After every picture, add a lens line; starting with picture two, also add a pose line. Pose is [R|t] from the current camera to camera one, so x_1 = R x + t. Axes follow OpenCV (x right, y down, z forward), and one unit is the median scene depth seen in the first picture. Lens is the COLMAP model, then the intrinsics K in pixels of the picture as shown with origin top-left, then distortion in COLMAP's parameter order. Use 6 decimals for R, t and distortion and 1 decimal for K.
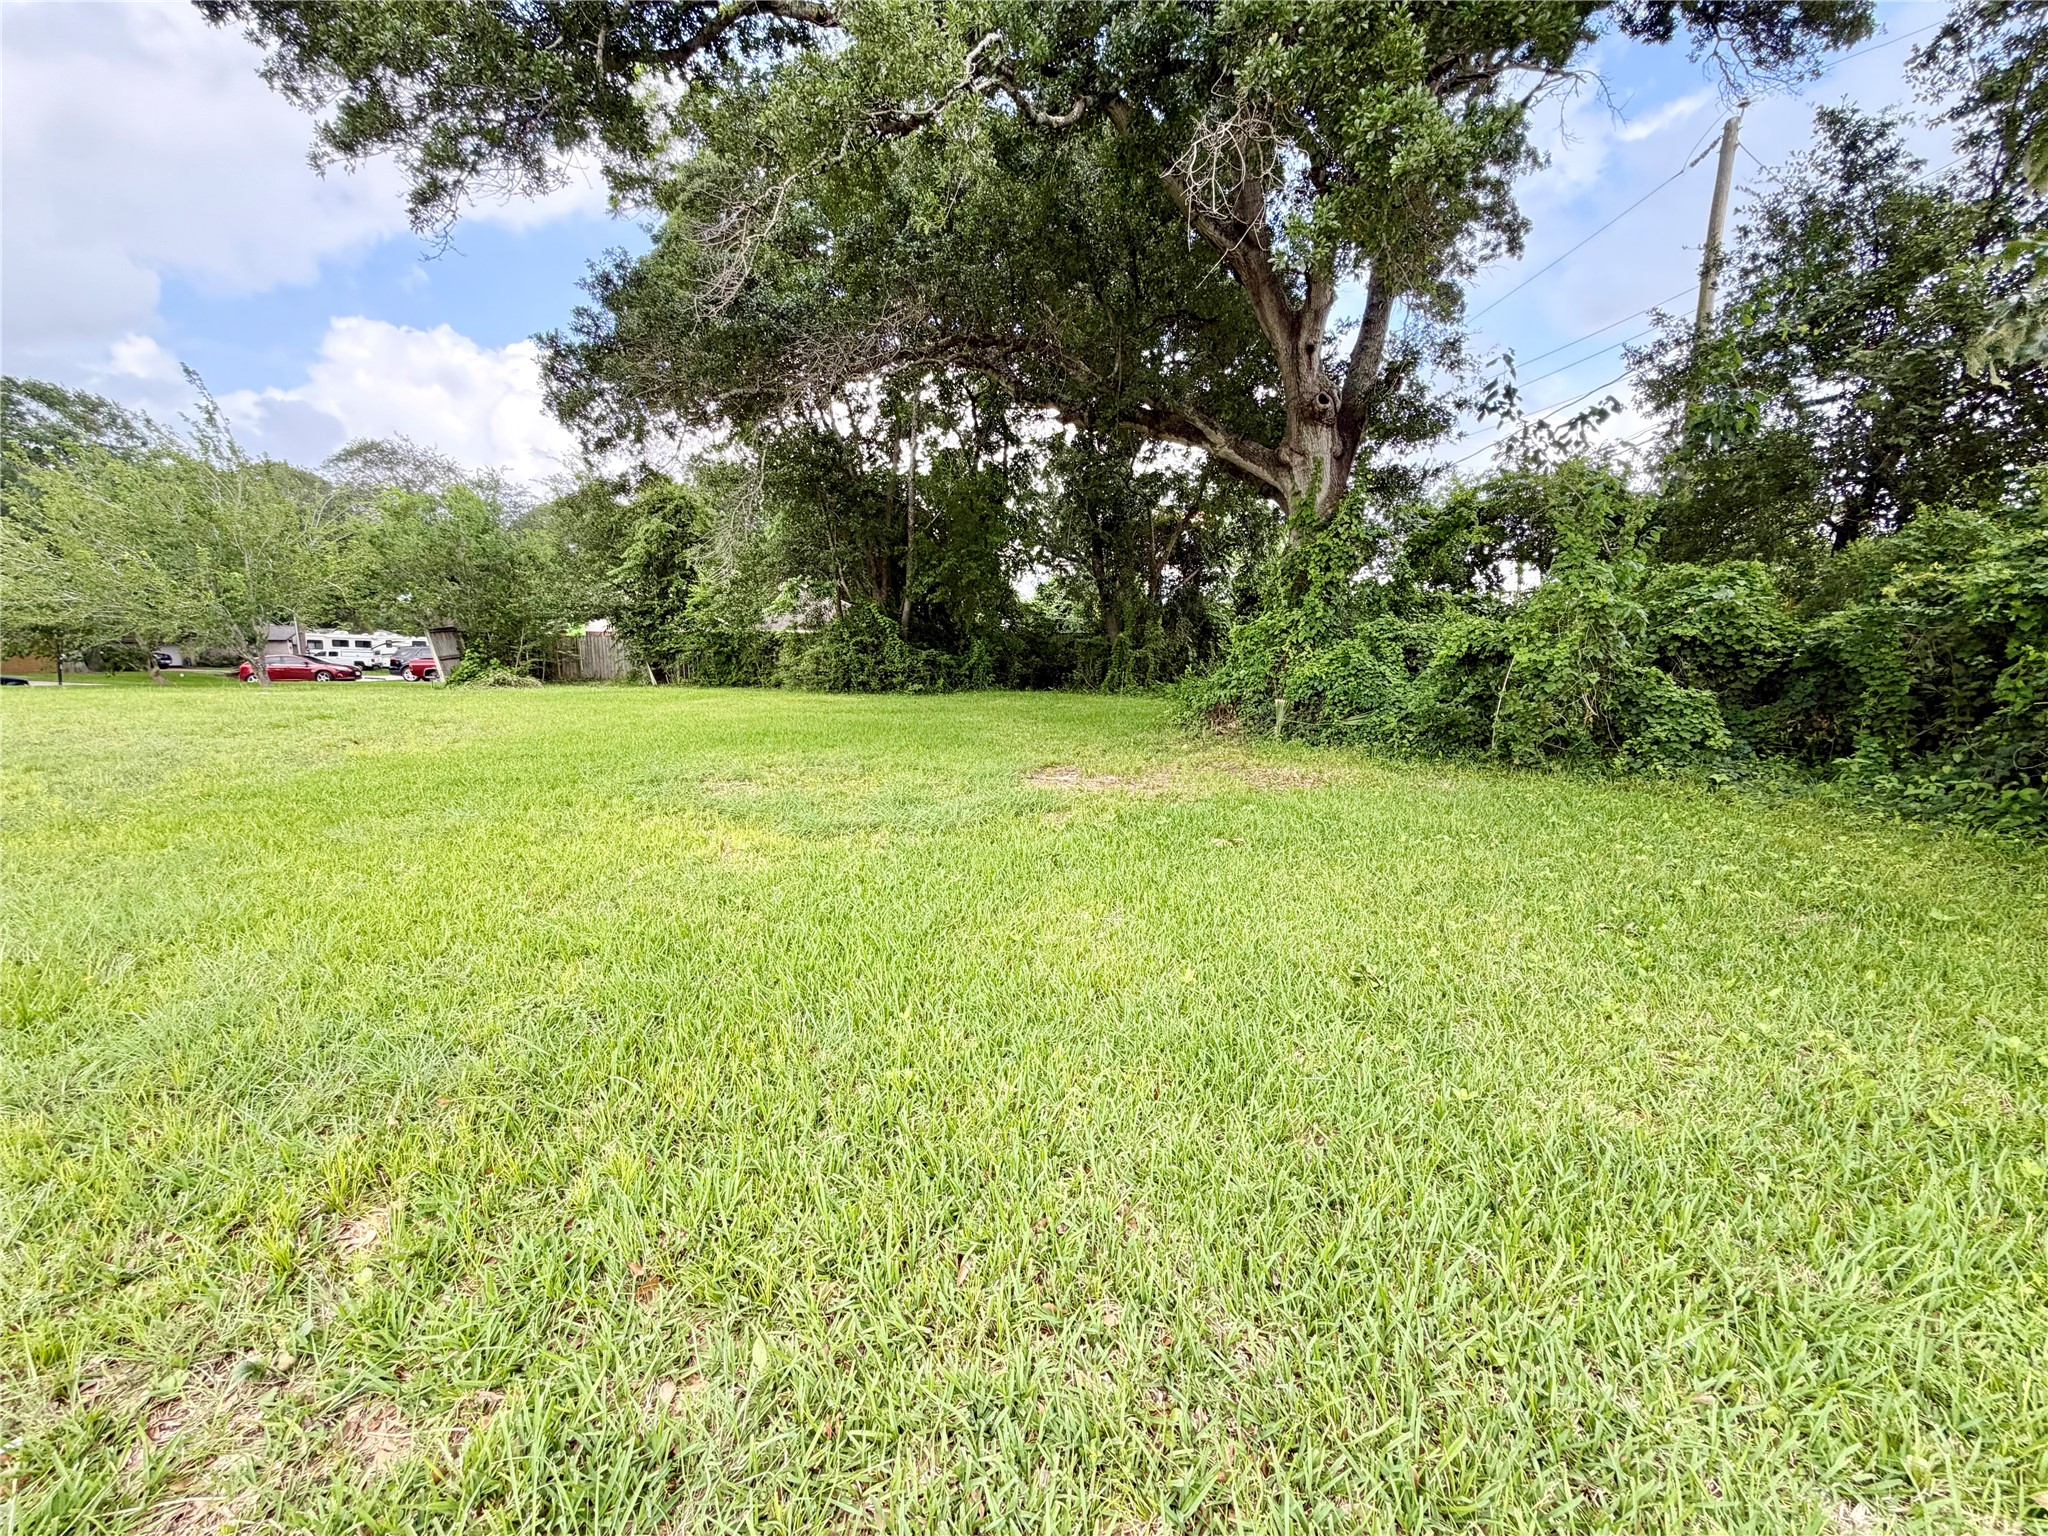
lens RADIAL K [[823.5, 0, 1027.4], [0, 823.5, 764.1], [0, 0, 1]] dist [0.001059, 0.000419]
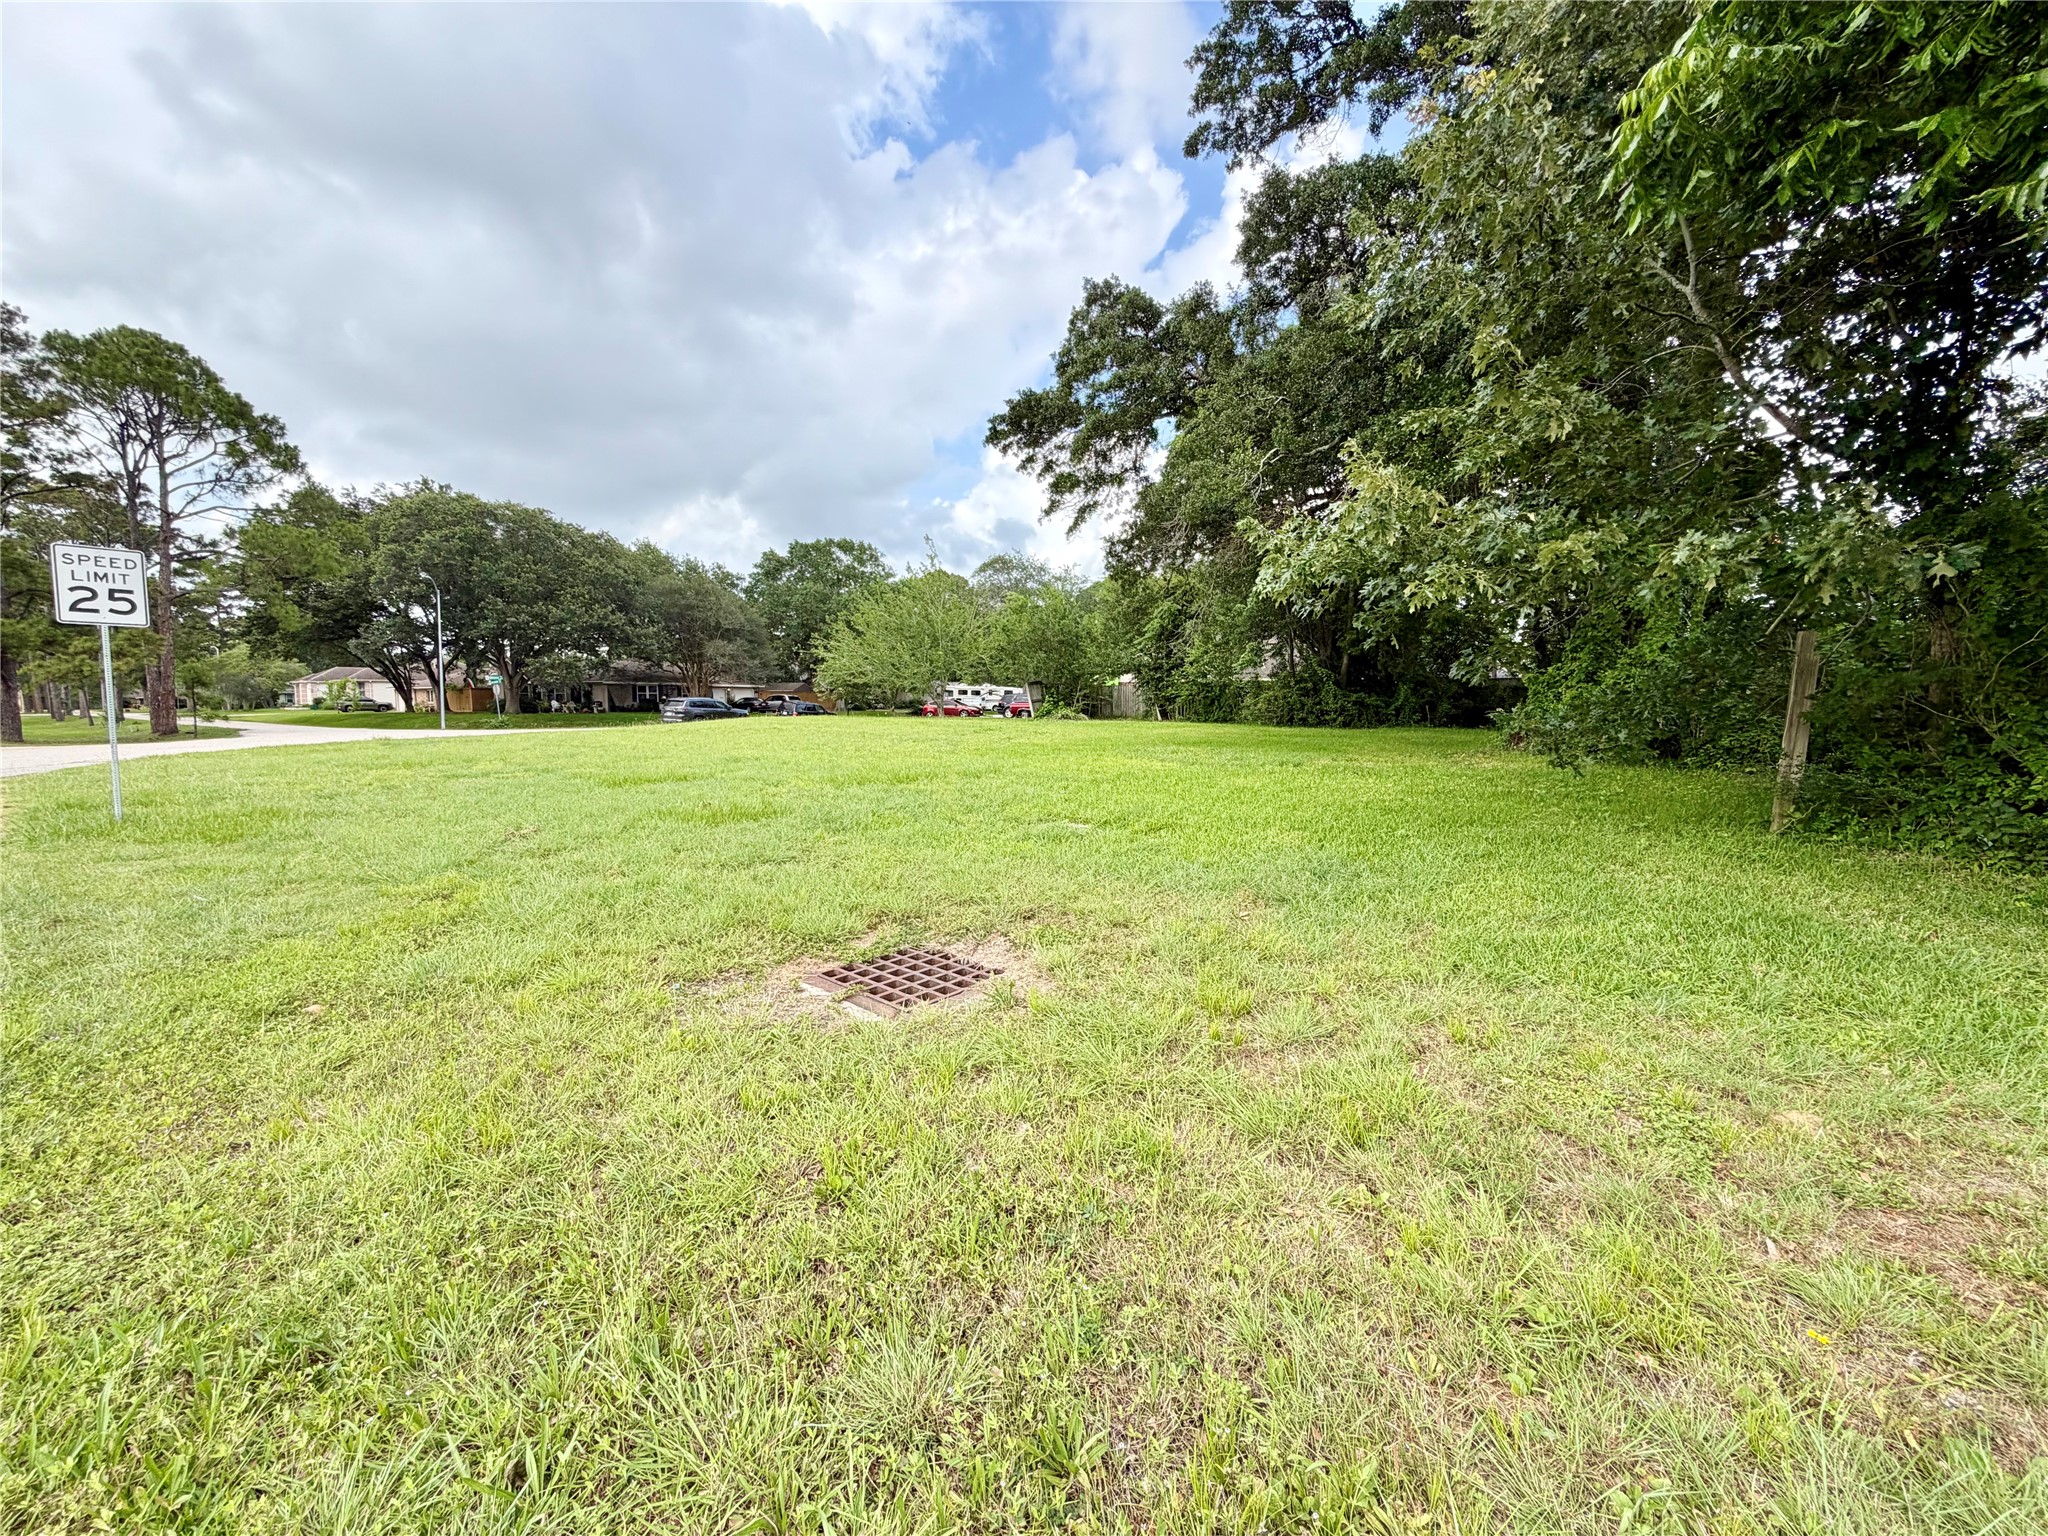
lens RADIAL K [[823.5, 0, 1025.8], [0, 823.5, 764.3], [0, 0, 1]] dist [0.001059, 0.000419]
pose [[0.824707, 0.043034, -0.563921, 0.142255], [-0.074495, 0.996679, -0.032887, 0.039081], [0.560633, 0.069132, 0.825174, -0.256201]]
